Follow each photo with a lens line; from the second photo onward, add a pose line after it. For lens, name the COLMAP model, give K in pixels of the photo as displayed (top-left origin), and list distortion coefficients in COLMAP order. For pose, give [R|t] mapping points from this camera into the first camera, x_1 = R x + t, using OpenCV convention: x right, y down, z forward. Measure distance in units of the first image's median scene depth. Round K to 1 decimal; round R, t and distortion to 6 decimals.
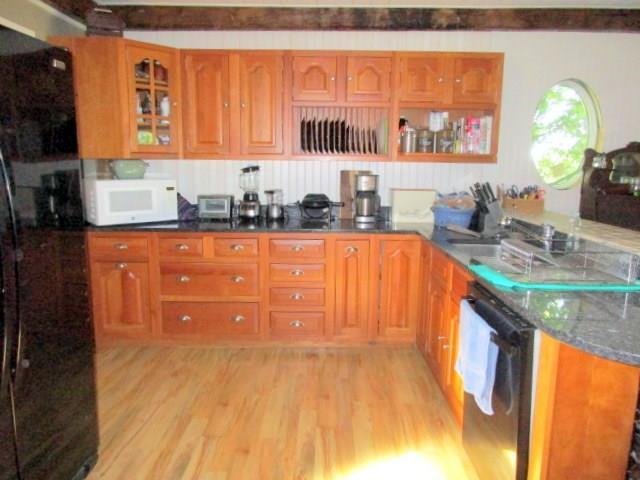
lens RADIAL K [[473.4, 0, 295.6], [0, 473.4, 237.7], [0, 0, 1]] dist [-0.031563, 0.014626]
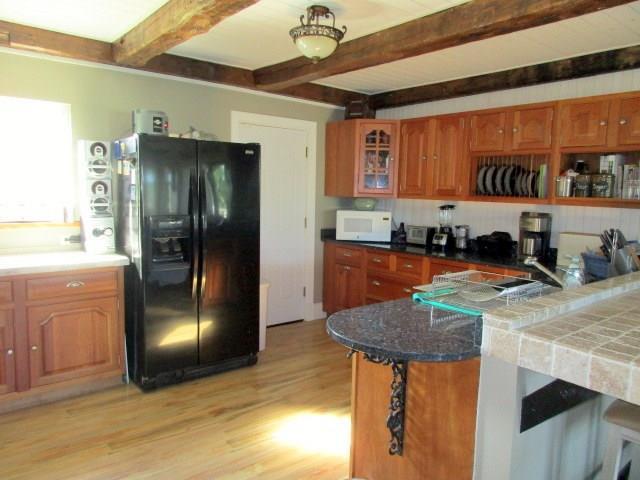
lens RADIAL K [[473.4, 0, 327.4], [0, 473.4, 236.4], [0, 0, 1]] dist [-0.031563, 0.014626]
pose [[0.650078, 0.080500, -0.755591, 0.663731], [-0.139289, 0.990148, -0.014349, -0.008988], [0.746992, 0.114574, 0.654886, -0.034843]]
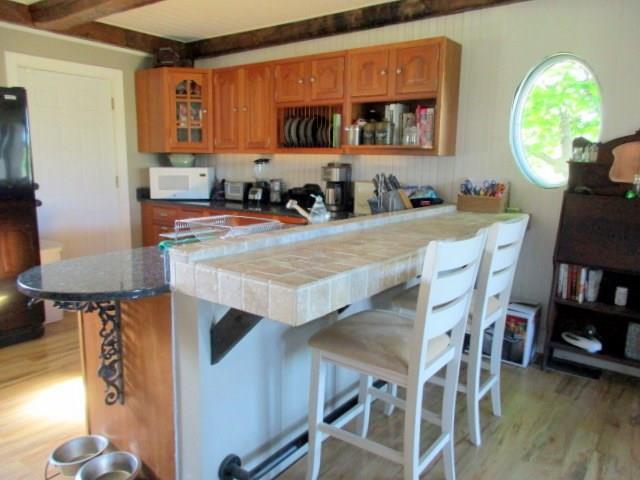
lens RADIAL K [[473.4, 0, 345.4], [0, 473.4, 245.9], [0, 0, 1]] dist [-0.031563, 0.014626]
pose [[0.824833, 0.103660, -0.555793, 0.809446], [-0.097696, 0.994393, 0.040474, 0.001517], [0.556872, 0.020914, 0.830335, 0.117561]]
